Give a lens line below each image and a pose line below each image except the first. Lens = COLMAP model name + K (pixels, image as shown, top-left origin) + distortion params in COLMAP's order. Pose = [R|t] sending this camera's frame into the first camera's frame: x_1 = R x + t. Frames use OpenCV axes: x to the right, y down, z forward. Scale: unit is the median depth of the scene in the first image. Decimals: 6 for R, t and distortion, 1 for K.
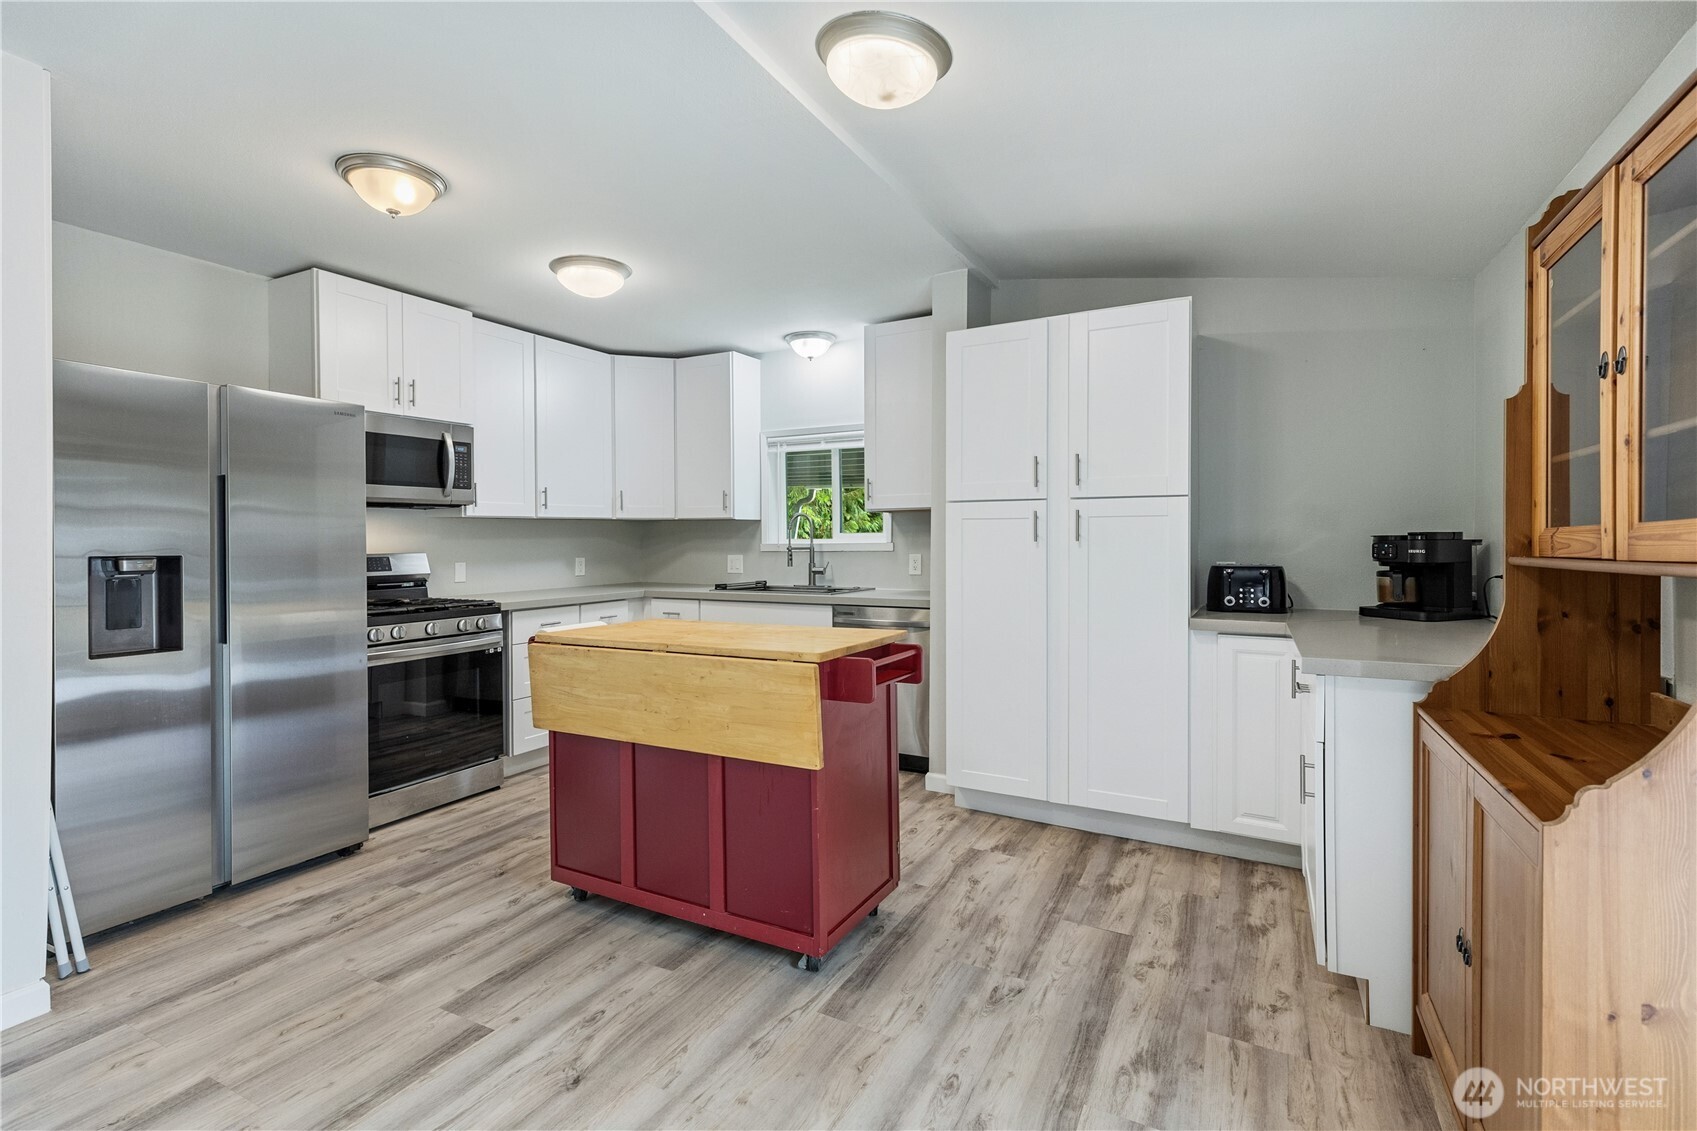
lens RADIAL K [[767.2, 0, 843.8], [0, 767.2, 567.6], [0, 0, 1]] dist [0.000532, -0.000334]
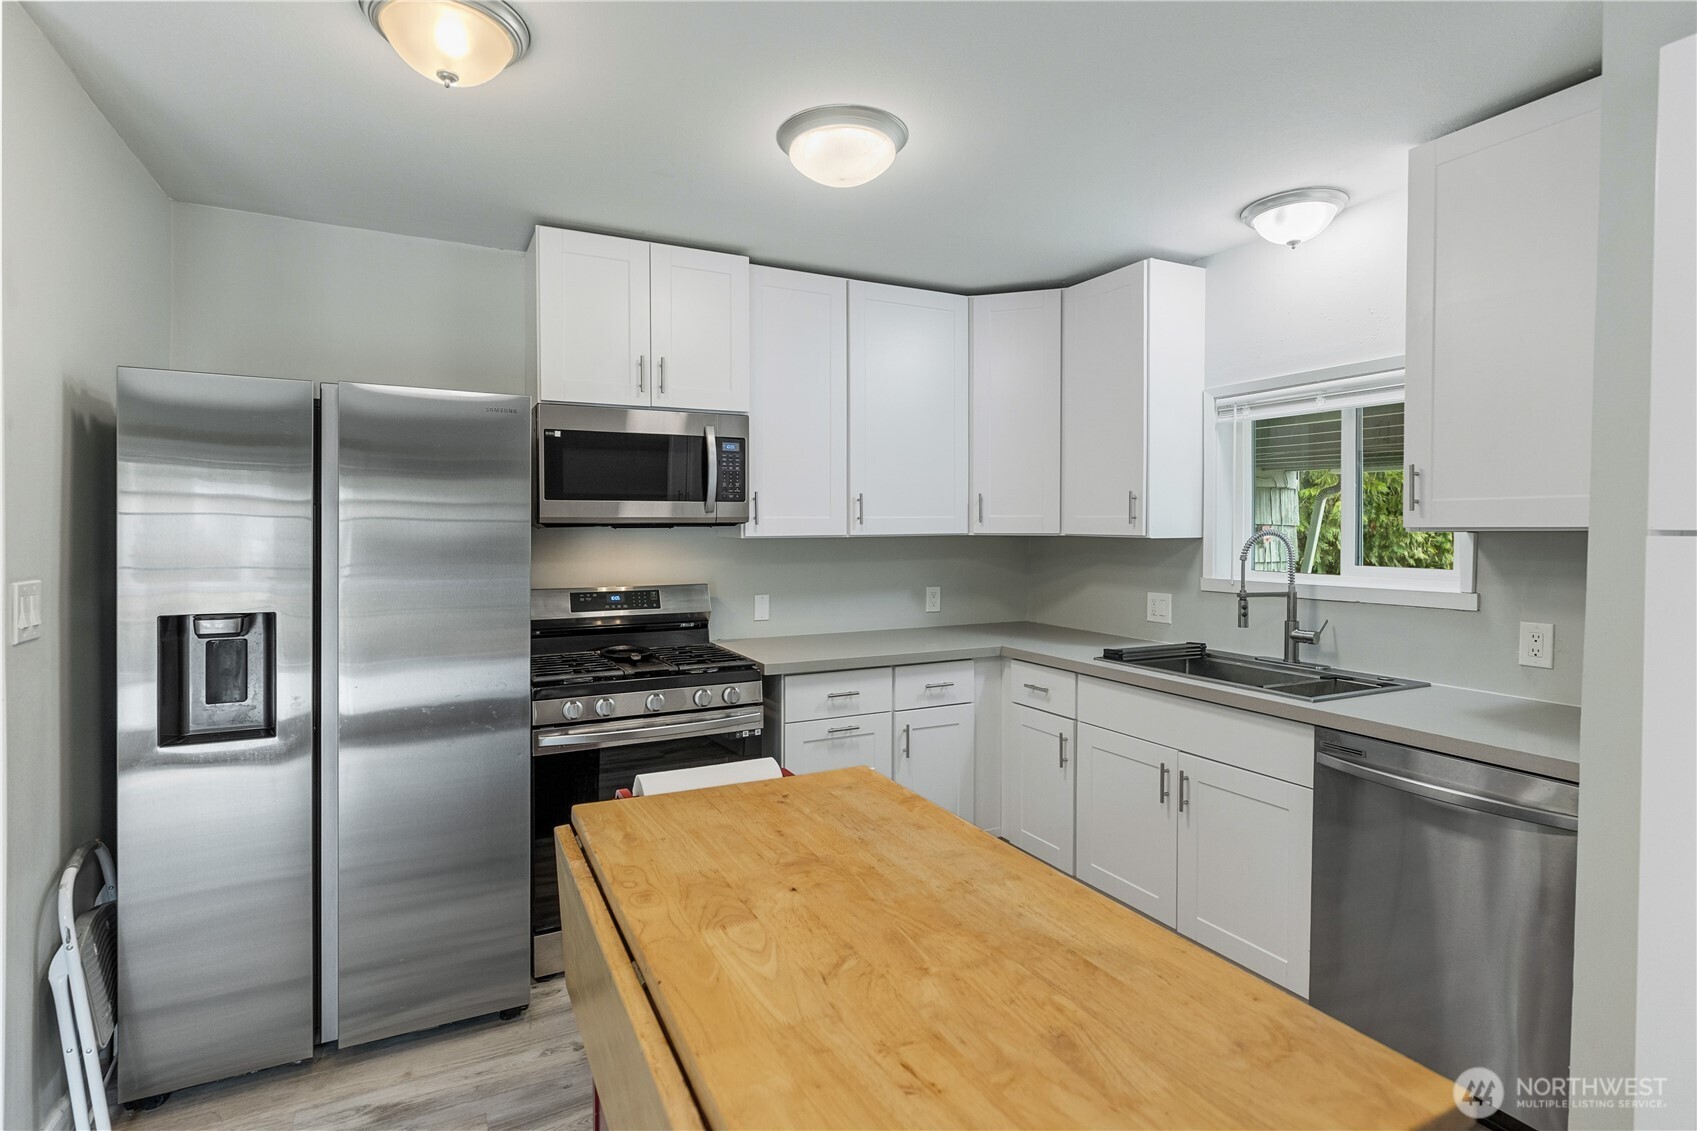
lens RADIAL K [[830.4, 0, 845.7], [0, 830.4, 545.5], [0, 0, 1]] dist [0.000728, 0.000815]
pose [[0.821319, 0.020041, -0.570117, 0.041824], [-0.028034, 0.999593, -0.005249, -0.059247], [0.569780, 0.020293, 0.821547, 0.412492]]
